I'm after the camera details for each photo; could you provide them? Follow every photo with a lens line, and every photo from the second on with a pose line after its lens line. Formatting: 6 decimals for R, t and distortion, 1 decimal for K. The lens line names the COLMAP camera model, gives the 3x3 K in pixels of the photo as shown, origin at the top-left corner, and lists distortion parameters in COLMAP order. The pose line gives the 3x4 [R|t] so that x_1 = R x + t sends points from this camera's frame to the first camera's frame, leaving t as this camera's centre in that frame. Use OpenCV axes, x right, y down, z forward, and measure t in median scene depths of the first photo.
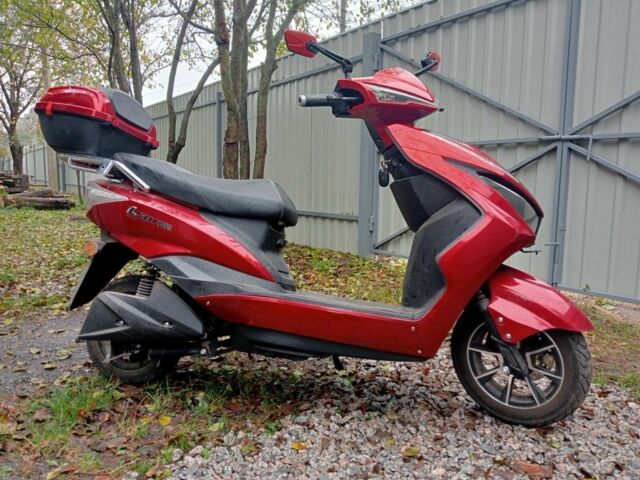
lens RADIAL K [[498.8, 0, 317.9], [0, 498.8, 241.4], [0, 0, 1]] dist [0.030591, -0.053301]
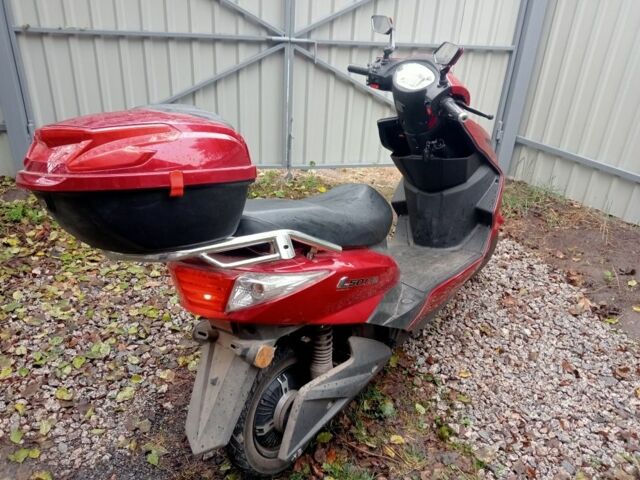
lens RADIAL K [[498.8, 0, 321.1], [0, 498.8, 238.2], [0, 0, 1]] dist [0.030591, -0.053301]
pose [[0.401799, -0.409874, 0.818878, -0.985985], [0.064228, 0.904649, 0.421290, -0.452057], [-0.913473, -0.116679, 0.389812, 0.722509]]
